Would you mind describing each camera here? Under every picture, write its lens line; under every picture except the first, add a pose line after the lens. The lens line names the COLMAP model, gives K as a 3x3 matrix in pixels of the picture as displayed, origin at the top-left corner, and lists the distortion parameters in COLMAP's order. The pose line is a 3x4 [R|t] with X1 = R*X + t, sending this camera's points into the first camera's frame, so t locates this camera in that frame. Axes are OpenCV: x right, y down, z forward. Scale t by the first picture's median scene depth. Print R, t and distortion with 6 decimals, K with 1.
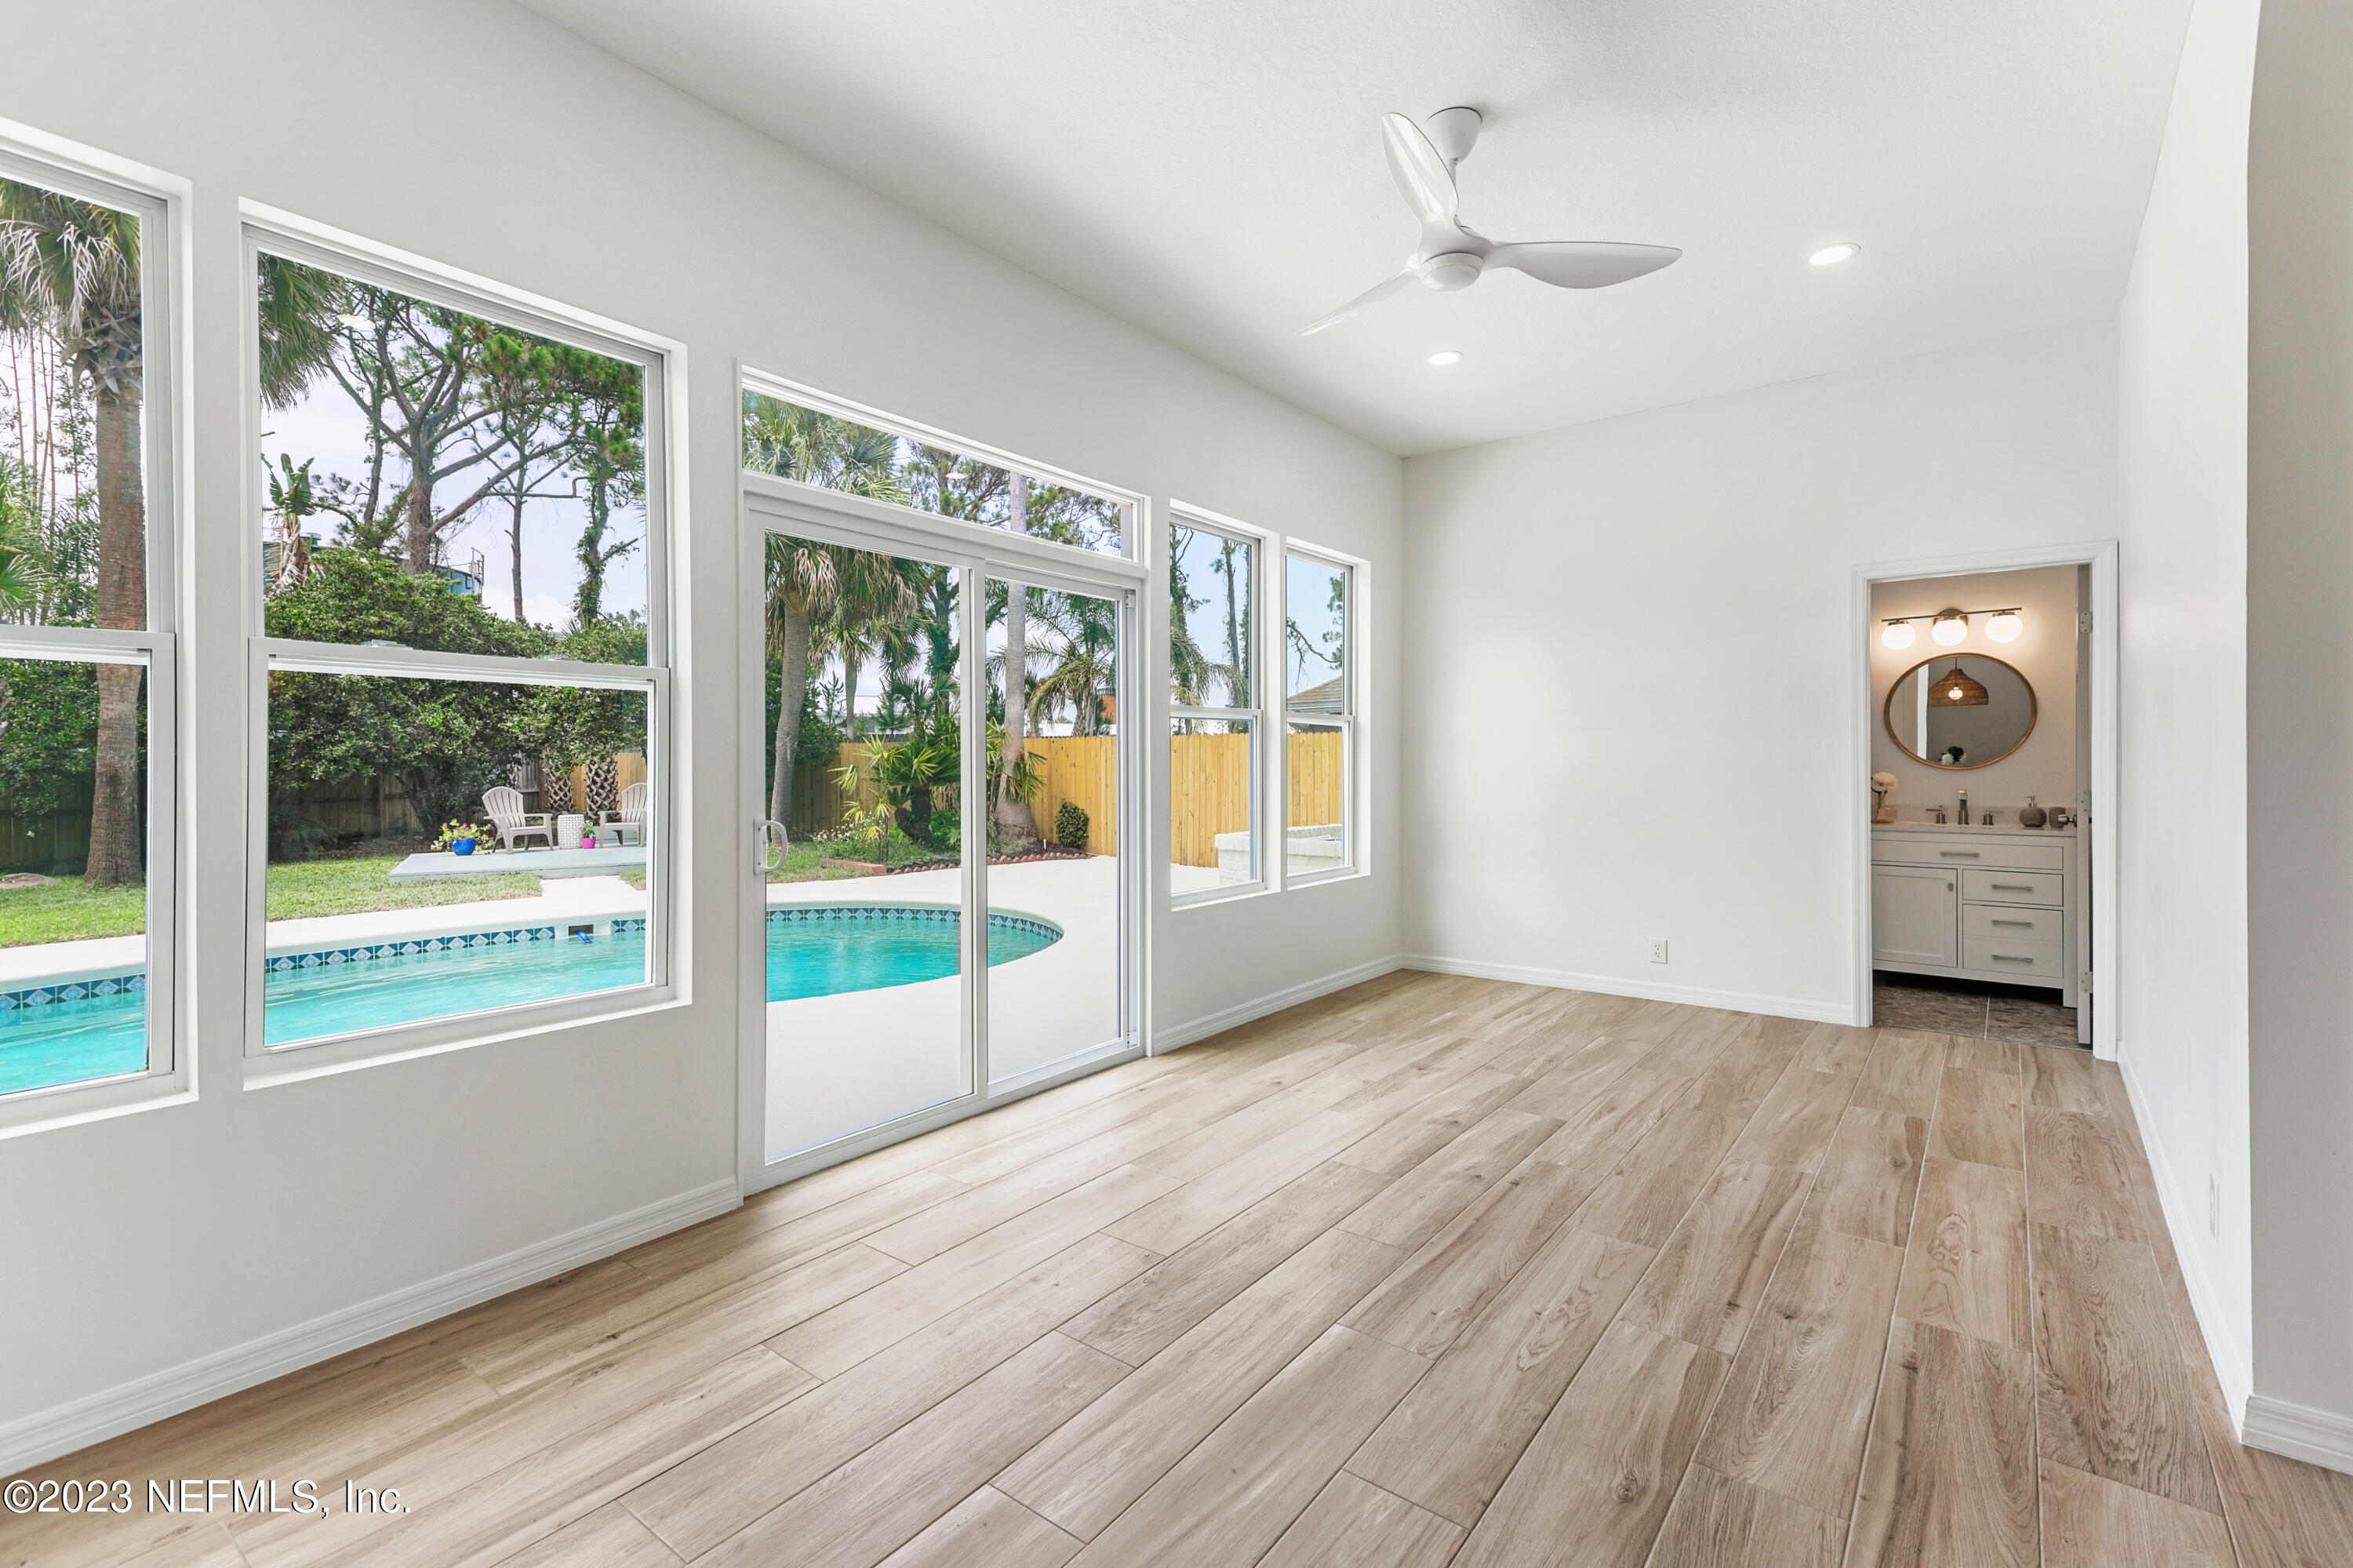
lens RADIAL K [[1047.4, 0, 1194.9], [0, 1047.4, 763.6], [0, 0, 1]] dist [0.038437, -0.003227]
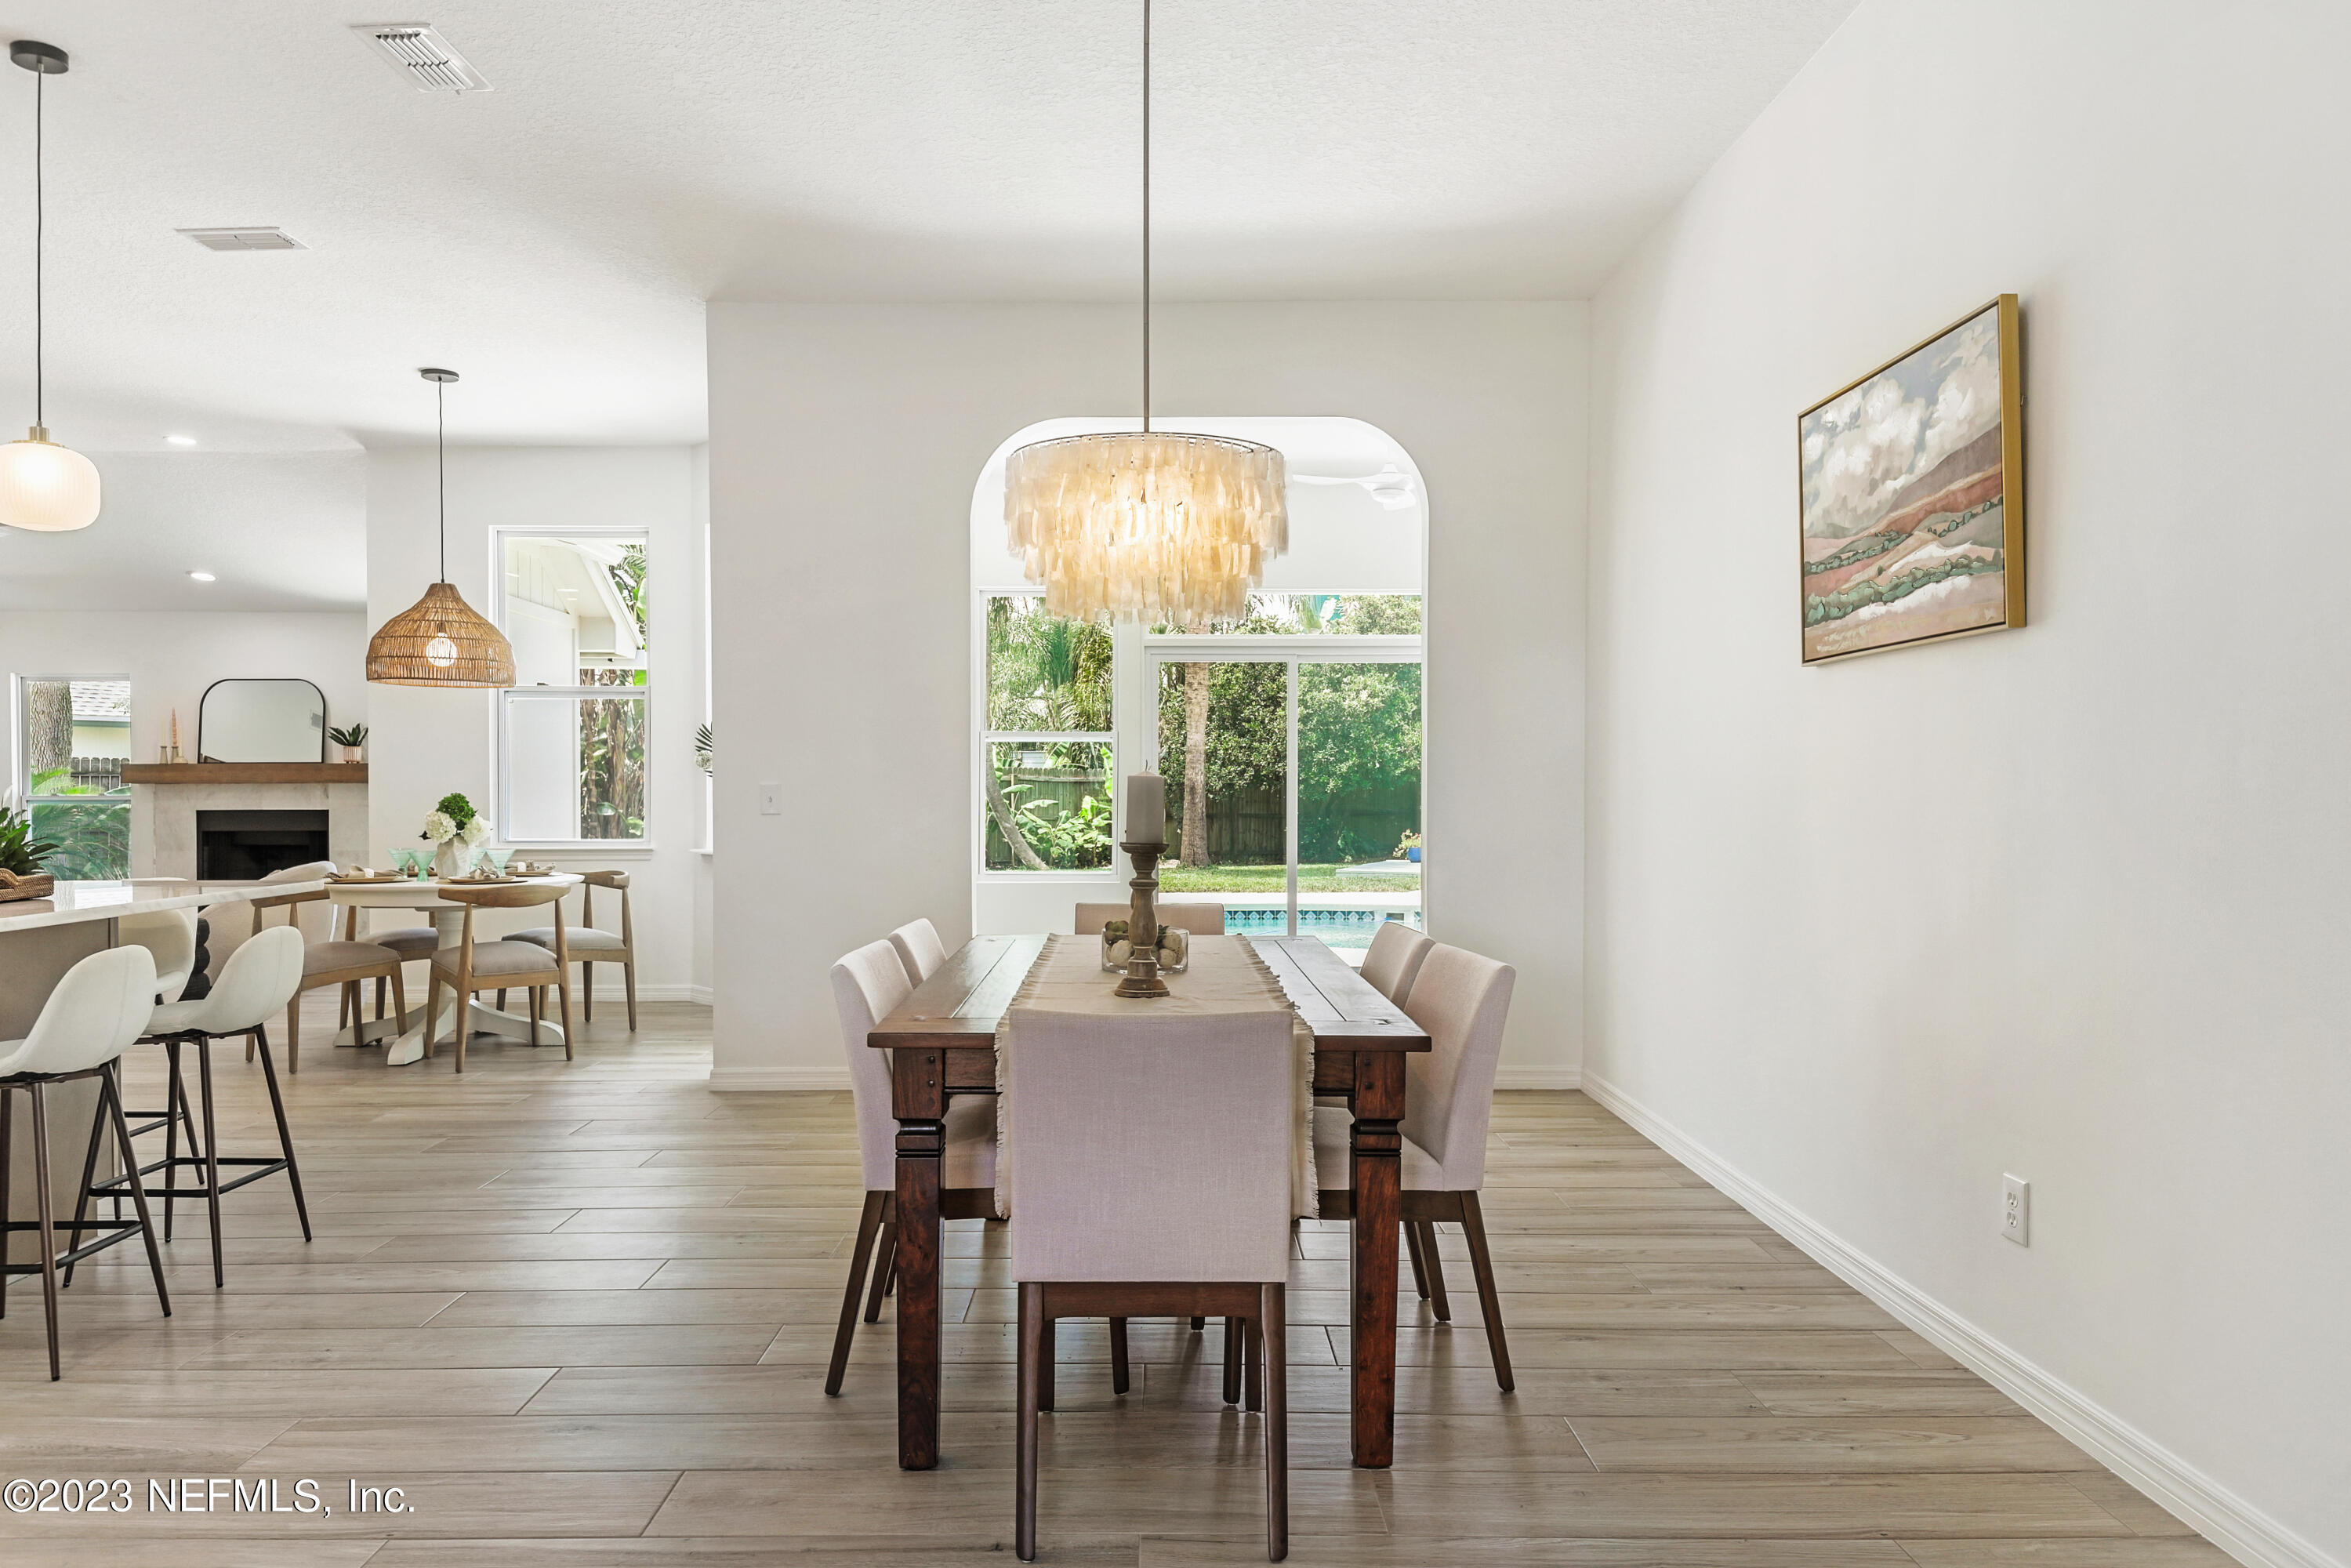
lens RADIAL K [[1555.5, 0, 1156.6], [0, 1555.5, 762.9], [0, 0, 1]] dist [0.037250, -0.024017]
pose [[0.606252, -0.009793, -0.795213, 1.993892], [0.001187, 0.999934, -0.011408, 0.009689], [0.795272, 0.005972, 0.606223, -0.832908]]
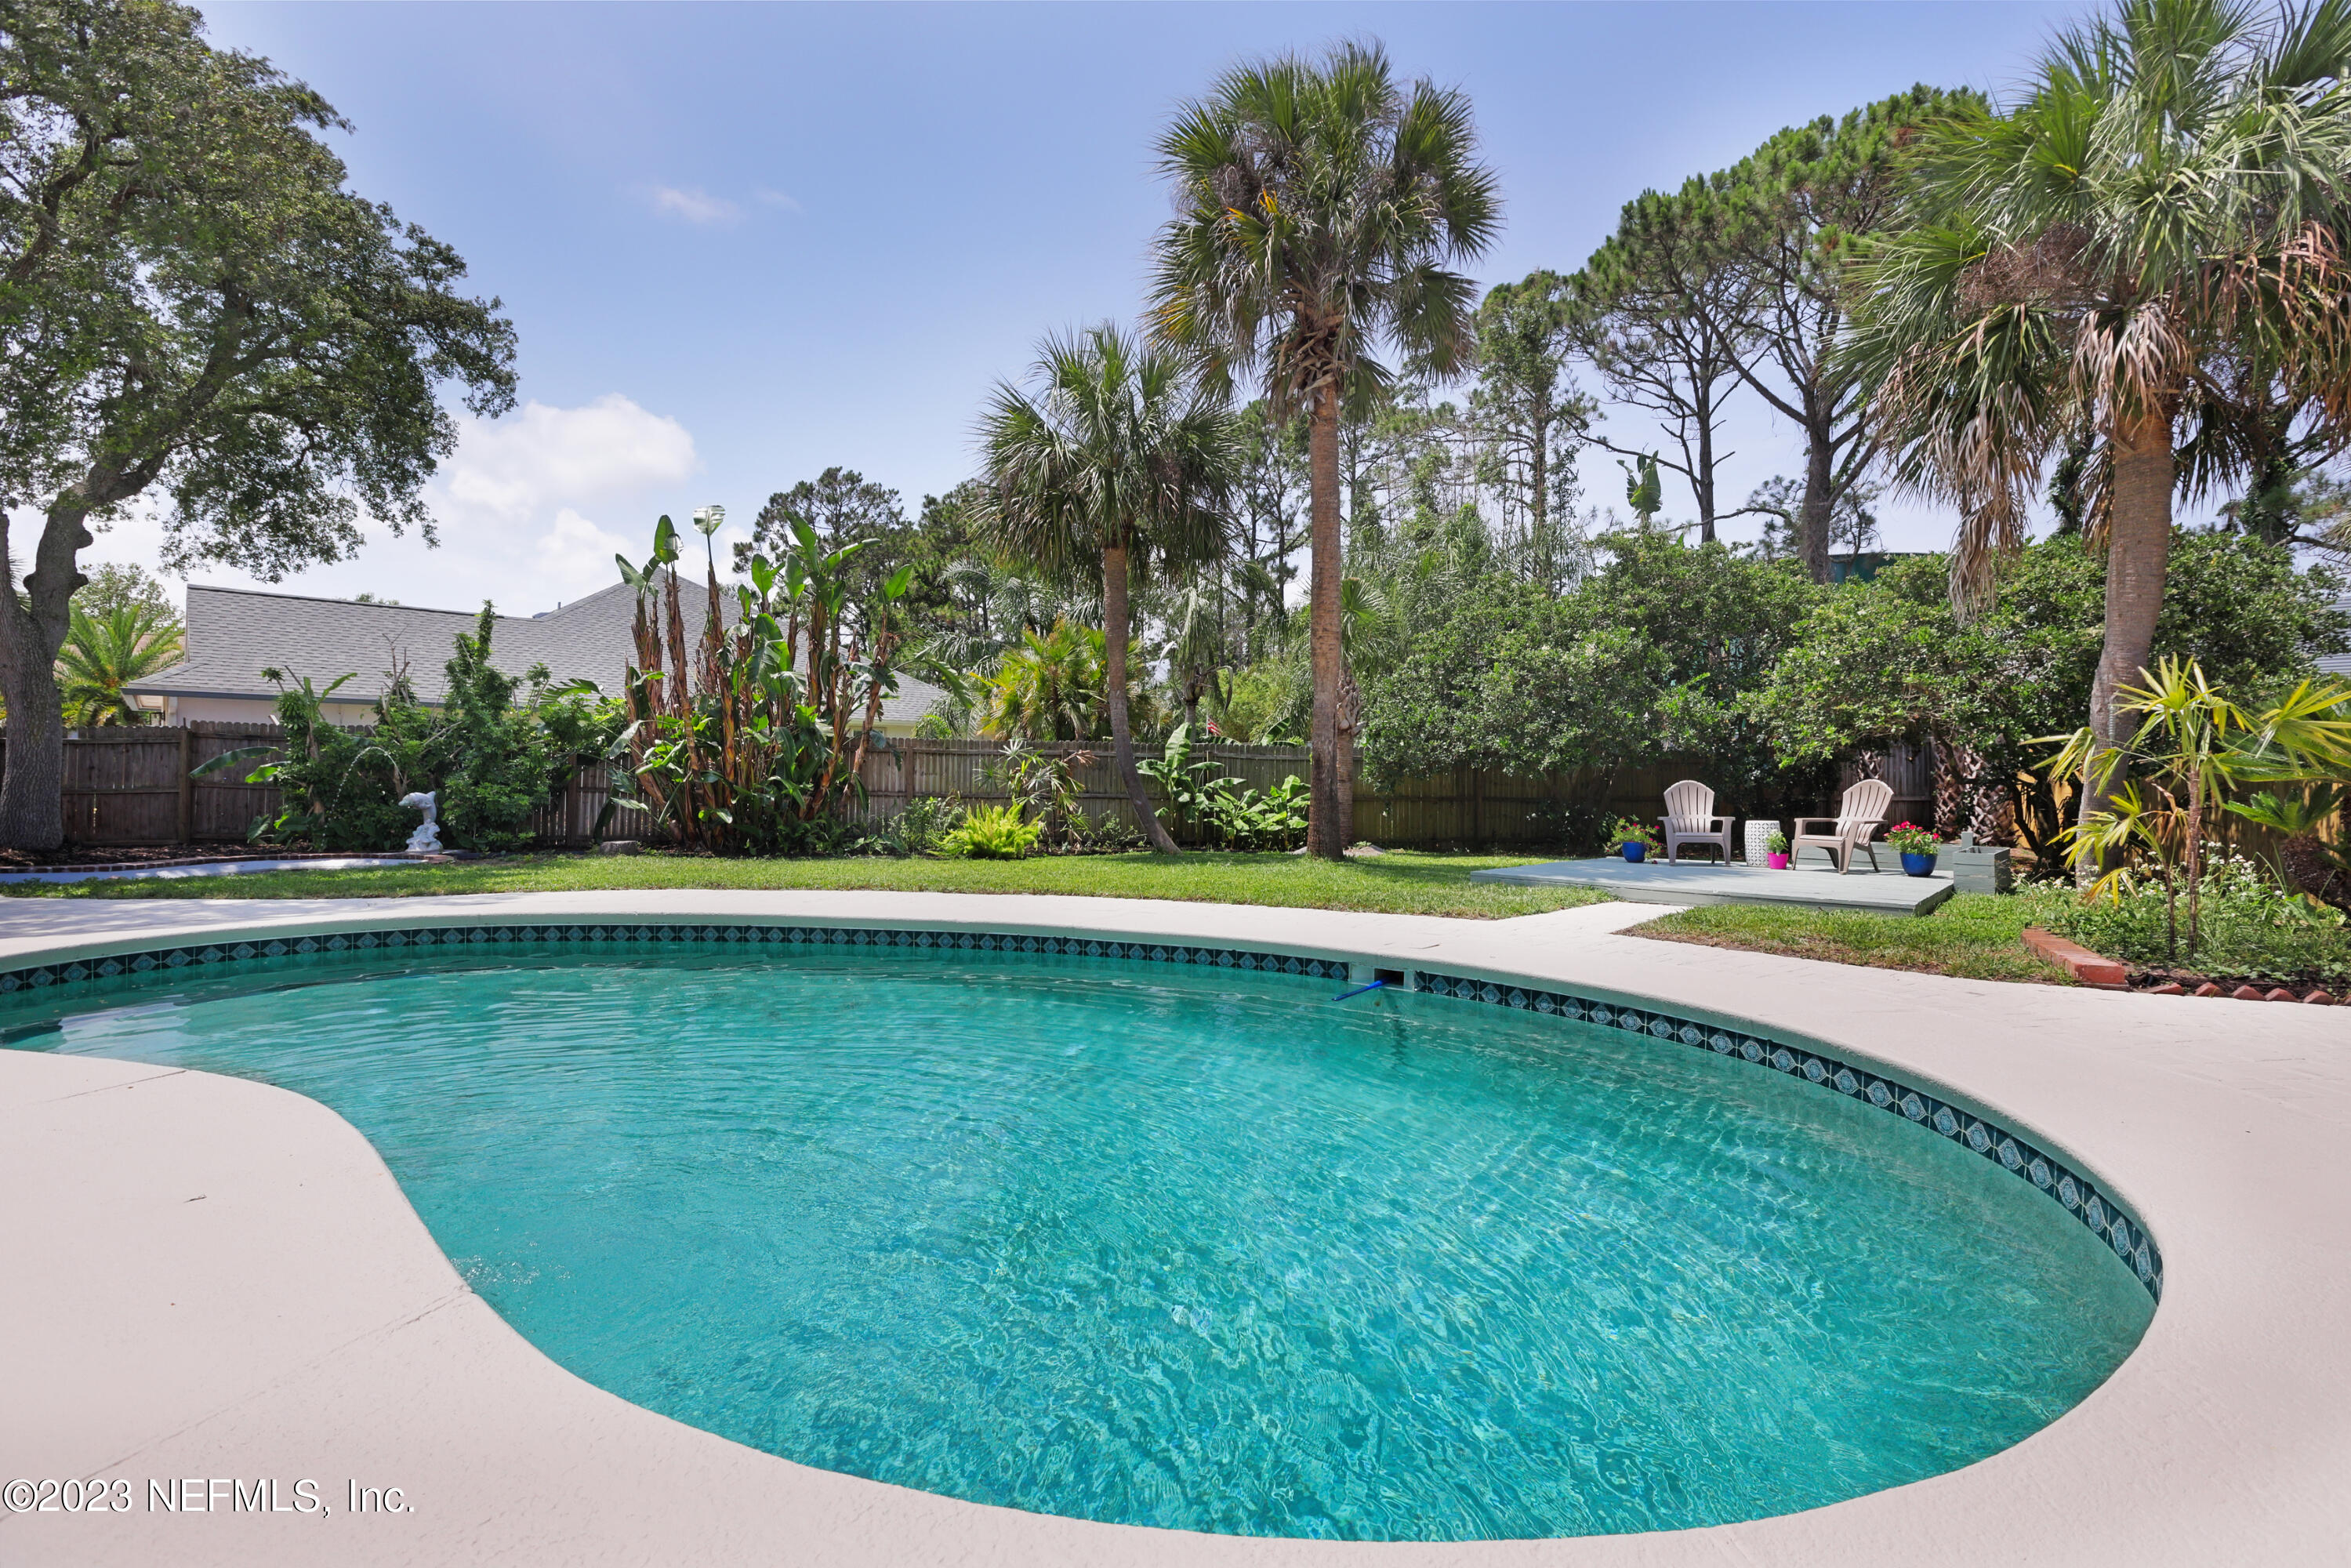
lens RADIAL K [[1056.5, 0, 1169.4], [0, 1056.5, 775.4], [0, 0, 1]] dist [0.000011, -0.000460]
pose [[0.243869, 0.001486, -0.969807, 0.040822], [-0.009128, 0.999958, -0.000764, 0.110734], [0.969765, 0.009039, 0.243872, 2.190201]]
